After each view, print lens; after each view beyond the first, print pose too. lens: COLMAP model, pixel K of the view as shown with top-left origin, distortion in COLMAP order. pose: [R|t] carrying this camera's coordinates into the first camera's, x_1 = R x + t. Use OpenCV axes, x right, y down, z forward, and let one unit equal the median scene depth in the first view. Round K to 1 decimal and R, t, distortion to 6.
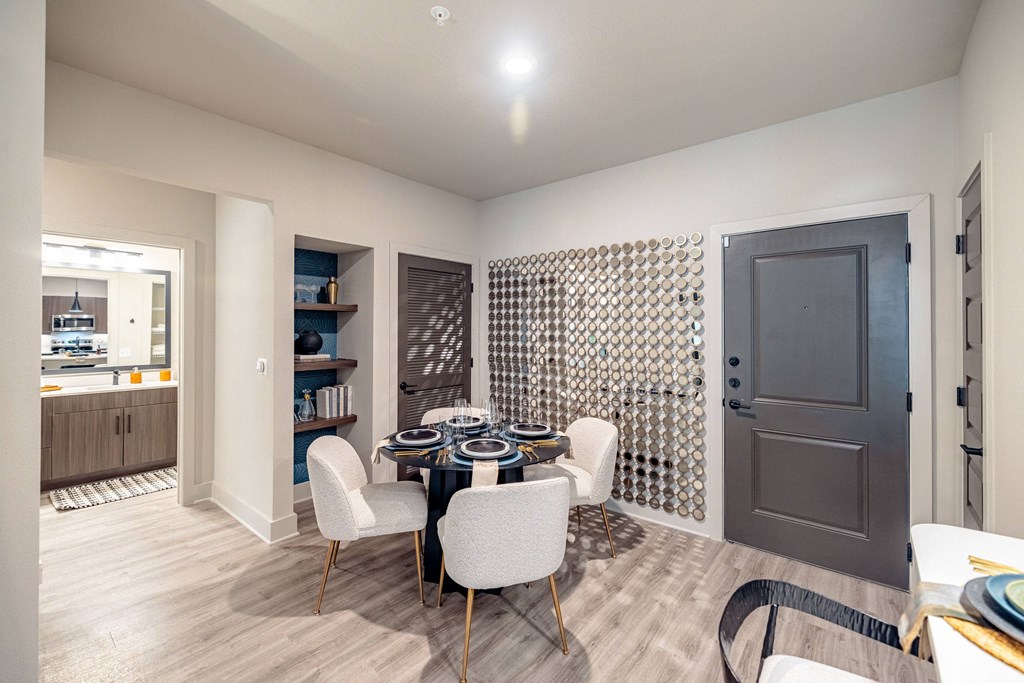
lens RADIAL K [[429.9, 0, 511.0], [0, 429.9, 328.6], [0, 0, 1]] dist [-0.001962, -0.000240]
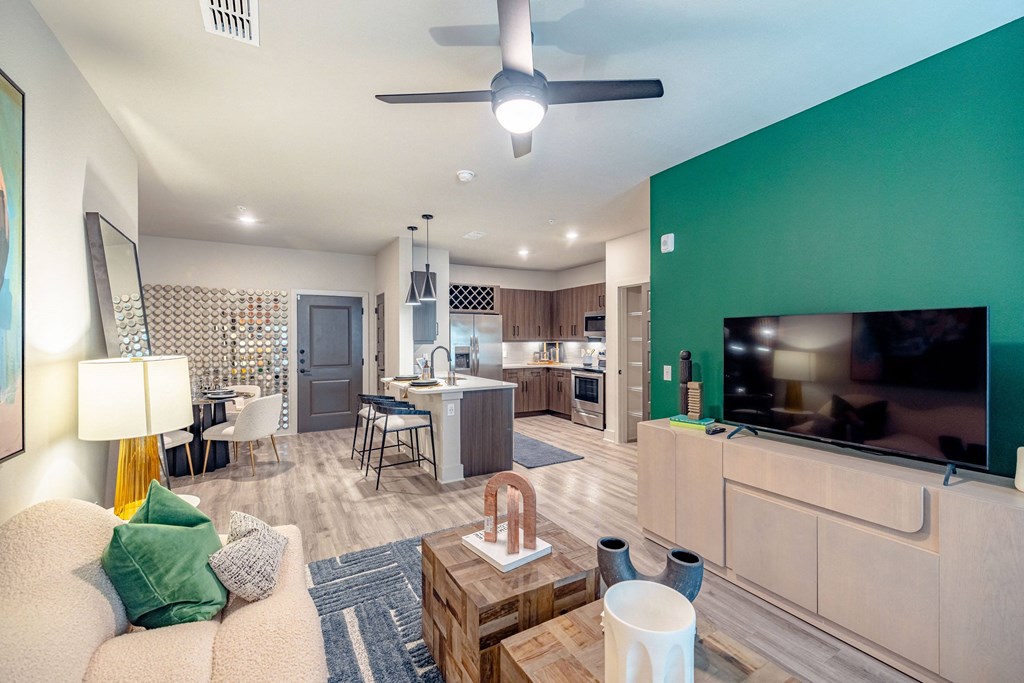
lens RADIAL K [[425.4, 0, 509.5], [0, 425.4, 338.0], [0, 0, 1]] dist [0.002087, -0.000009]
pose [[0.357228, -0.001853, 0.934015, -0.920487], [-0.000198, 0.999998, 0.002059, 0.001051], [-0.934017, -0.000920, 0.357227, -0.628171]]
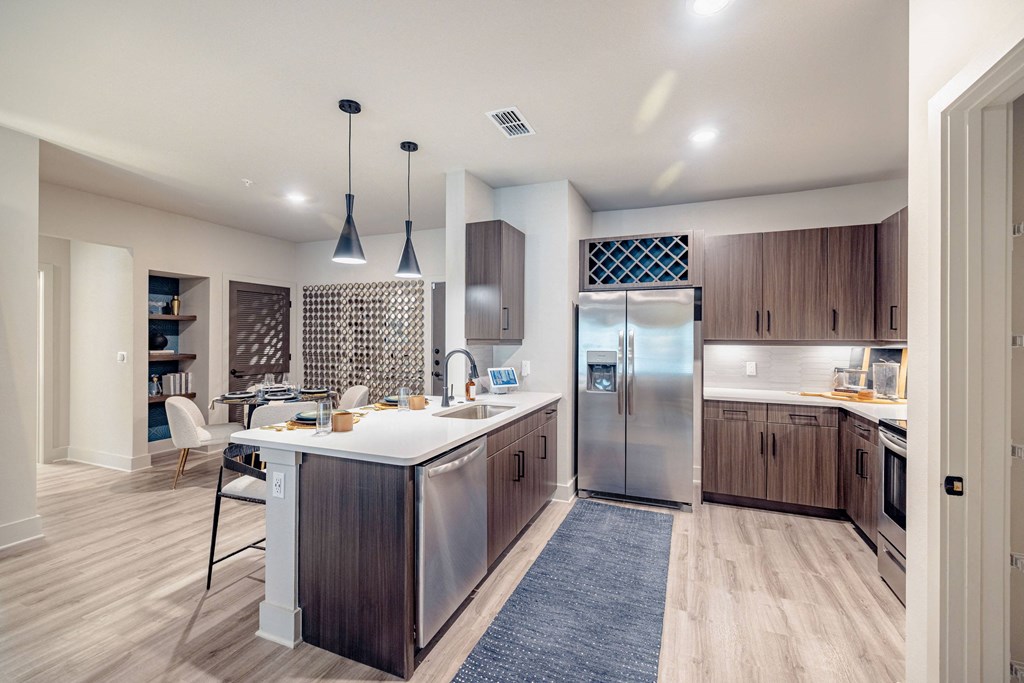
lens RADIAL K [[425.4, 0, 509.5], [0, 425.4, 338.0], [0, 0, 1]] dist [0.002087, -0.000009]
pose [[0.953355, 0.001890, 0.301845, 0.211275], [-0.004110, 0.999969, 0.006720, 0.005000], [-0.301823, -0.007647, 0.953333, -0.674609]]
